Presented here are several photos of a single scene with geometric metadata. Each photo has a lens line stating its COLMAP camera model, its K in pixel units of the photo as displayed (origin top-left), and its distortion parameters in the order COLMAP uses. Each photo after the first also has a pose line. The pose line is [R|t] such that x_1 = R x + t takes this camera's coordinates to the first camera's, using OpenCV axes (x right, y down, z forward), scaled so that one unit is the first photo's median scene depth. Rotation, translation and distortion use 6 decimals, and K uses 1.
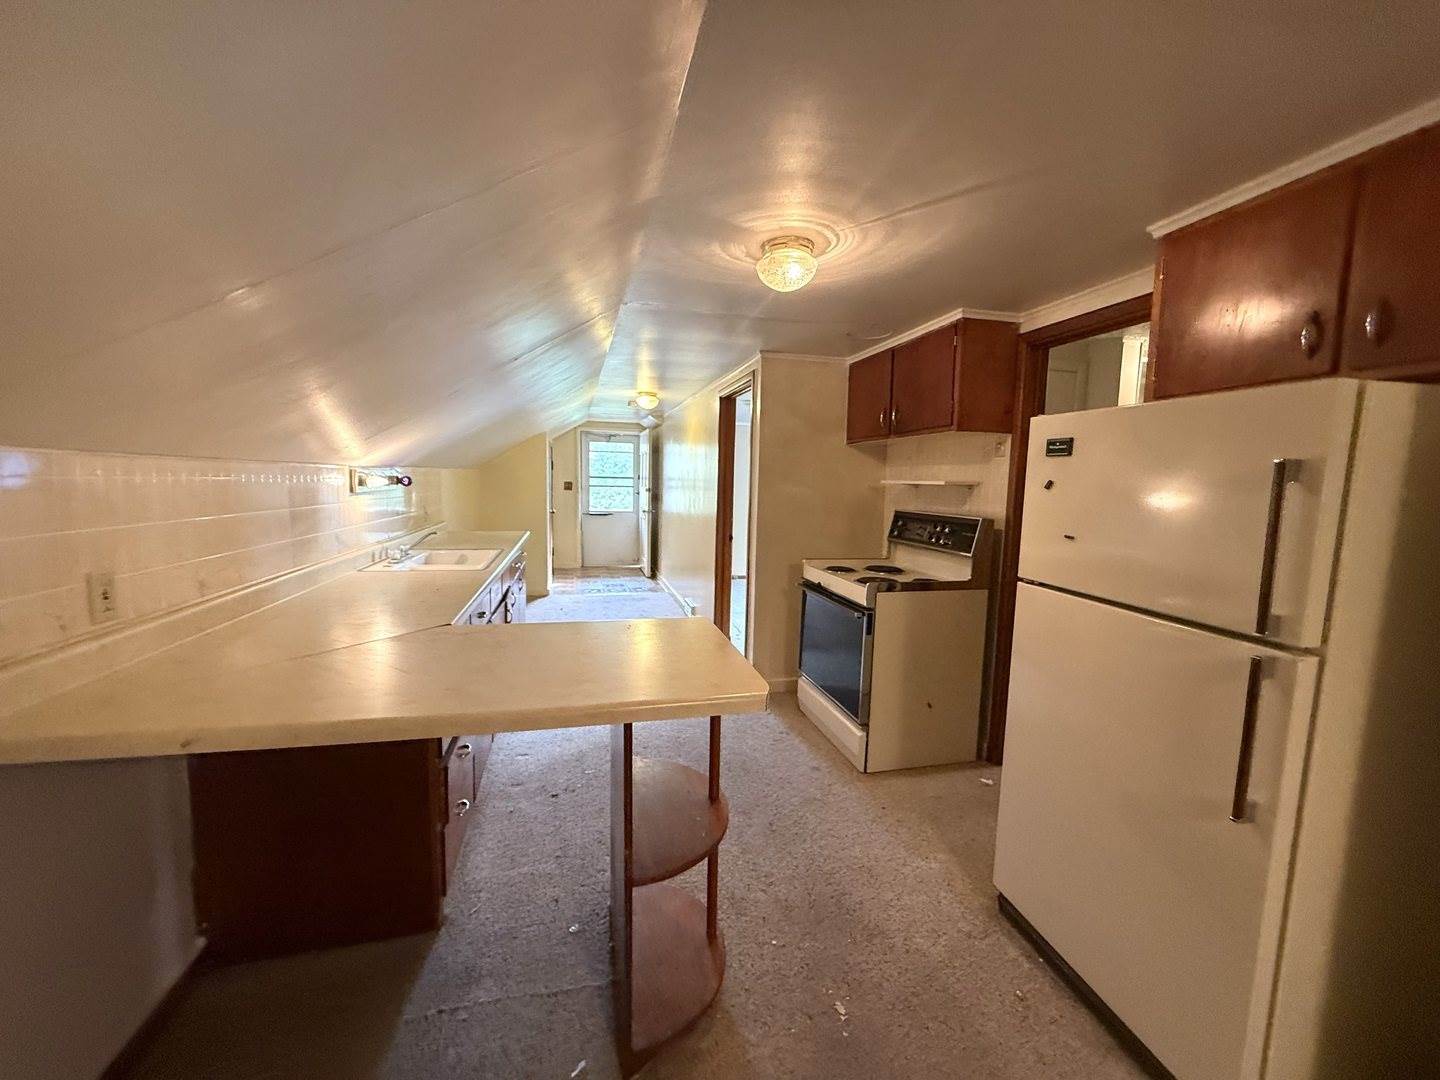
lens RADIAL K [[572.1, 0, 728.5], [0, 572.1, 542.4], [0, 0, 1]] dist [0.001161, 0.000000]
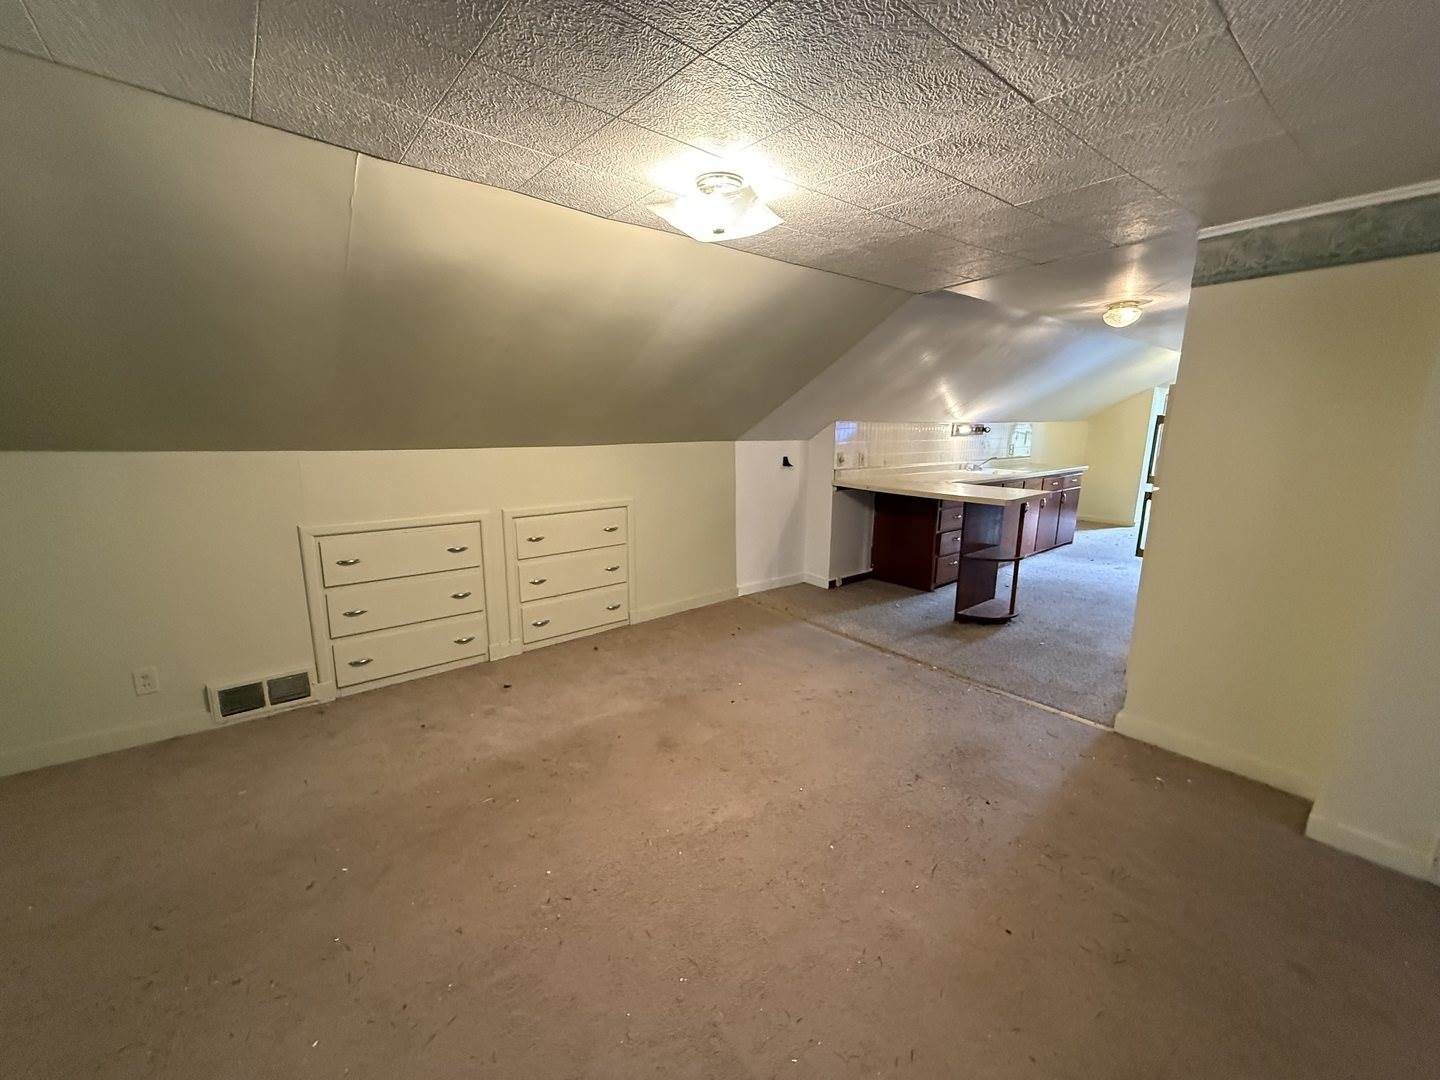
lens RADIAL K [[572.1, 0, 720.0], [0, 572.1, 541.8], [0, 0, 1]] dist [0.001161, 0.000000]
pose [[0.454083, 0.167333, -0.875105, 1.326230], [-0.095096, 0.985697, 0.139135, 0.134940], [0.885870, 0.020040, 0.463501, -1.118703]]
